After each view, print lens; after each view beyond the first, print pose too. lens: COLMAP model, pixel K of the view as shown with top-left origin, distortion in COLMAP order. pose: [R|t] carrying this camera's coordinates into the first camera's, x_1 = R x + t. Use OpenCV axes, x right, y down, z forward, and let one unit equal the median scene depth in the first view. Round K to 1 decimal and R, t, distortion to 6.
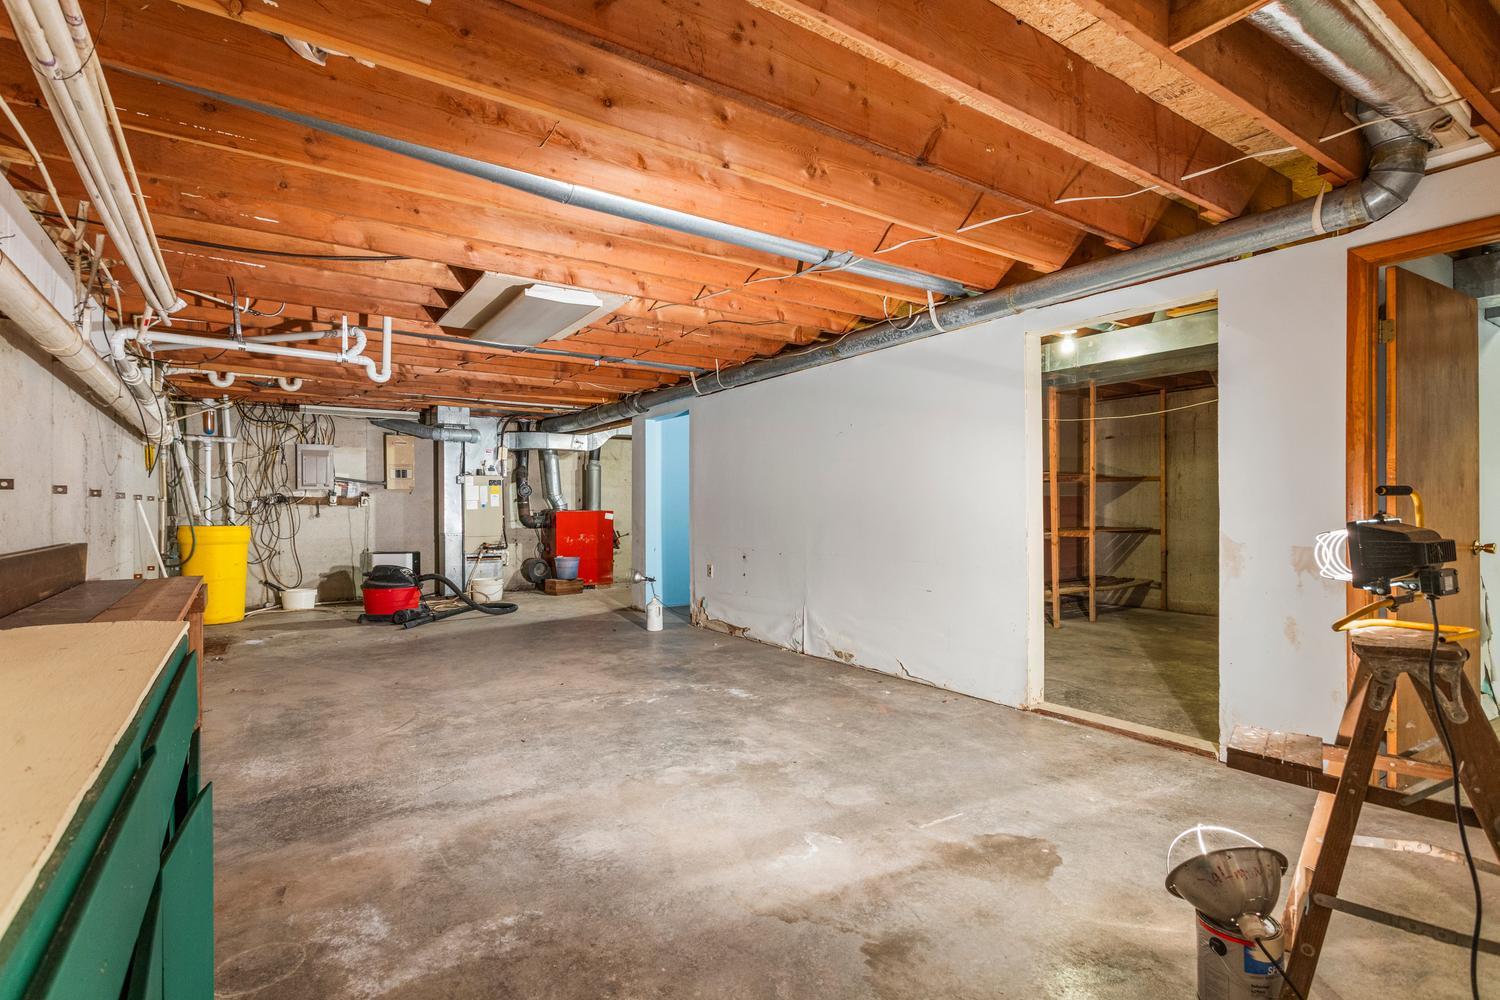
lens RADIAL K [[726.0, 0, 748.2], [0, 726.0, 501.9], [0, 0, 1]] dist [0.000223, 0.002495]
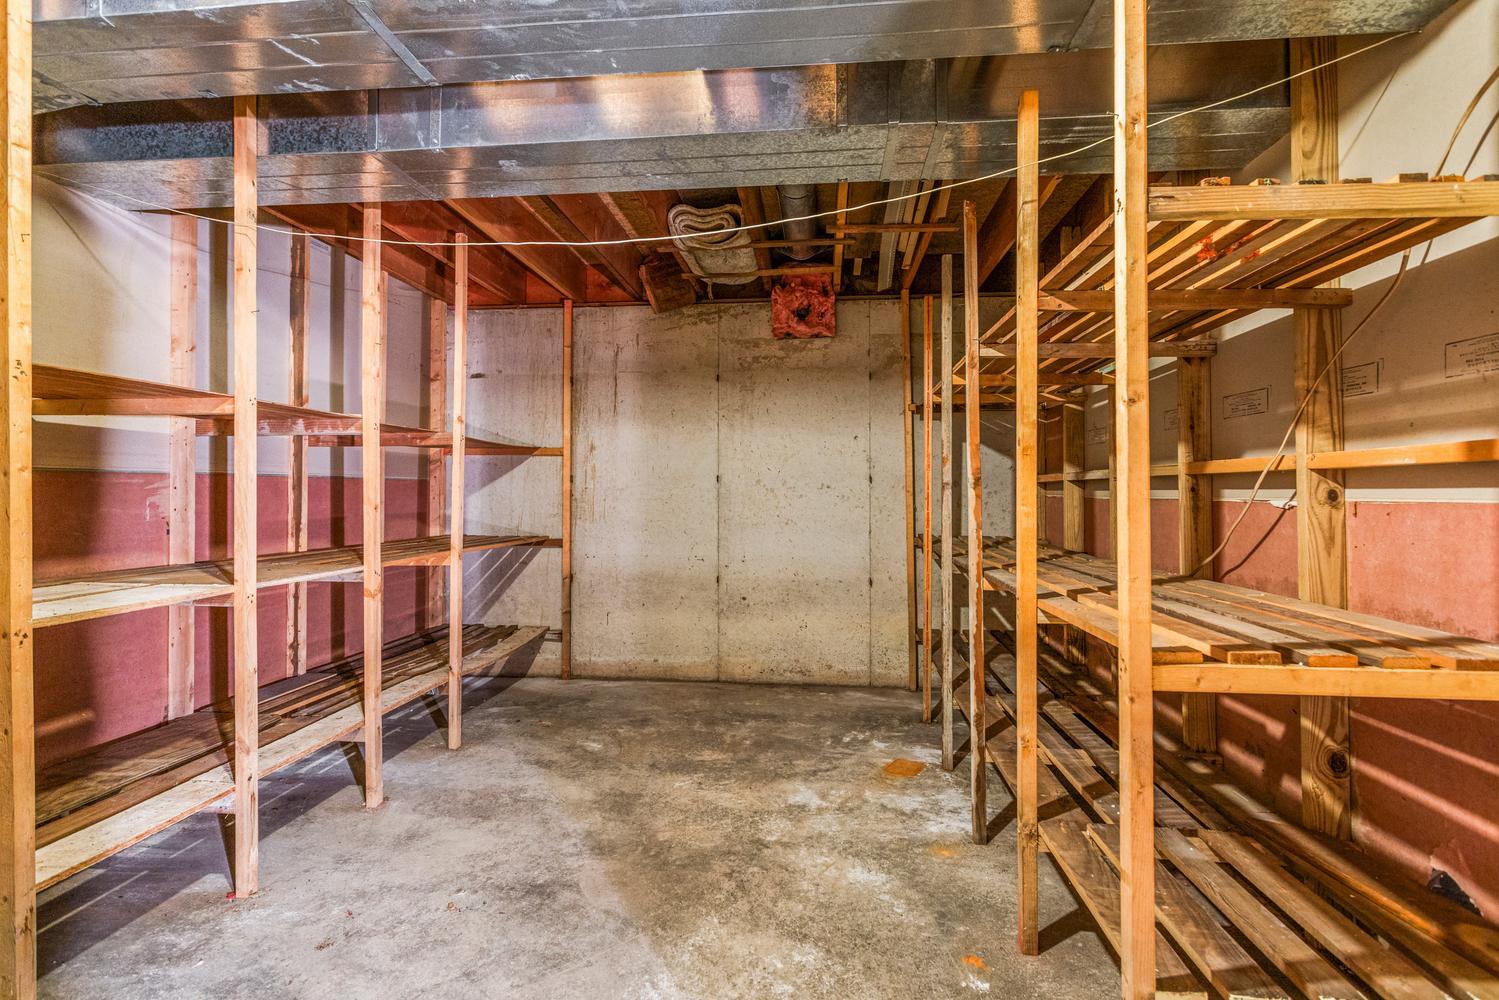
lens RADIAL K [[725.5, 0, 749.4], [0, 725.5, 492.5], [0, 0, 1]] dist [0.000223, 0.002495]
pose [[0.642510, 0.013159, 0.766165, 0.216940], [-0.010683, 0.999909, -0.008215, 0.003751], [-0.766203, -0.002907, 0.642592, 0.508422]]
